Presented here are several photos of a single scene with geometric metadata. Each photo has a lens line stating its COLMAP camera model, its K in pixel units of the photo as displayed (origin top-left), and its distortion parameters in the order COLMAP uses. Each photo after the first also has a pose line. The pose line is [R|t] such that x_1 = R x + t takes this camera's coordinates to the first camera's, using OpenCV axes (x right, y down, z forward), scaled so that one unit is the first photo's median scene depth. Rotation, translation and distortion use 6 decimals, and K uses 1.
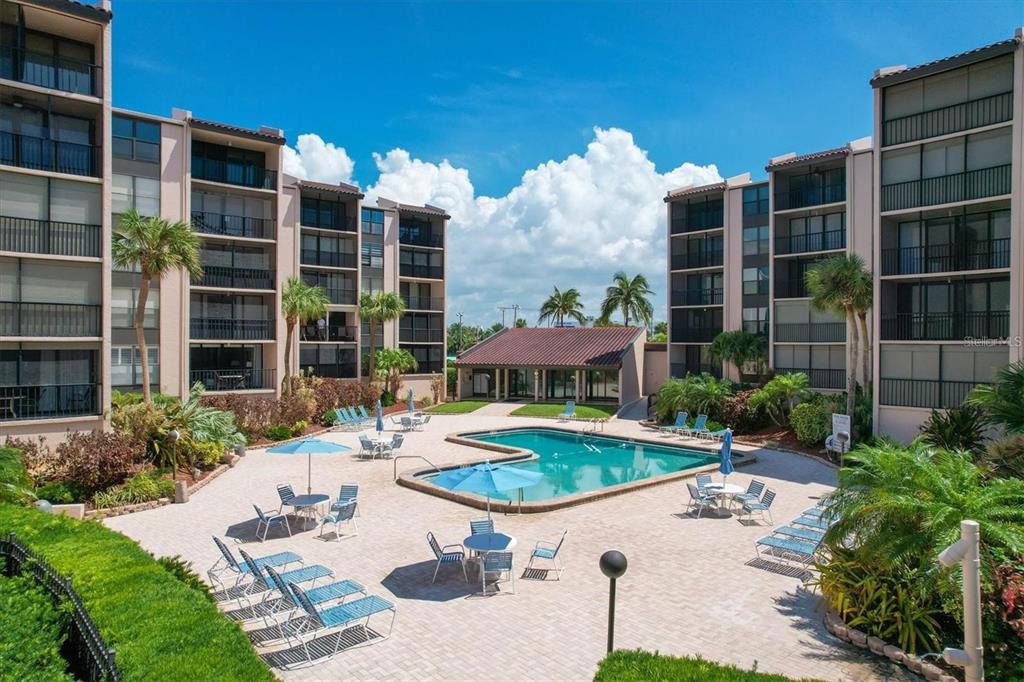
lens RADIAL K [[656.3, 0, 512.4], [0, 656.3, 344.6], [0, 0, 1]] dist [-0.004566, 0.004328]
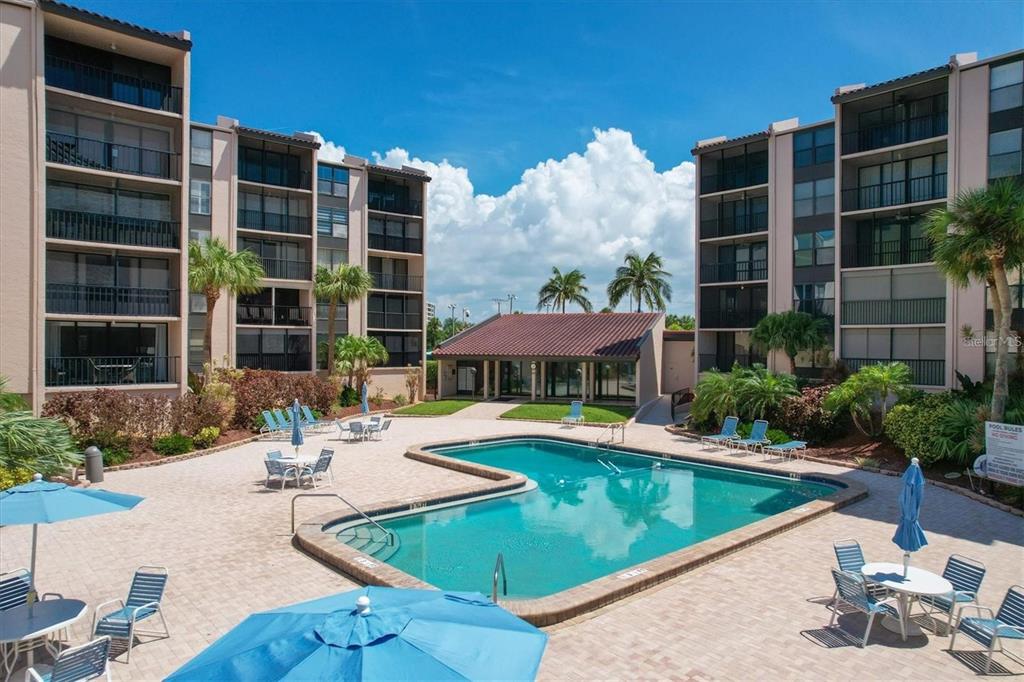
lens RADIAL K [[656.3, 0, 511.5], [0, 656.3, 338.9], [0, 0, 1]] dist [-0.004566, 0.004328]
pose [[0.999996, 0.002784, 0.000766, 0.009310], [-0.002779, 0.999973, -0.006832, 0.017070], [-0.000785, 0.006830, 0.999976, 0.206106]]
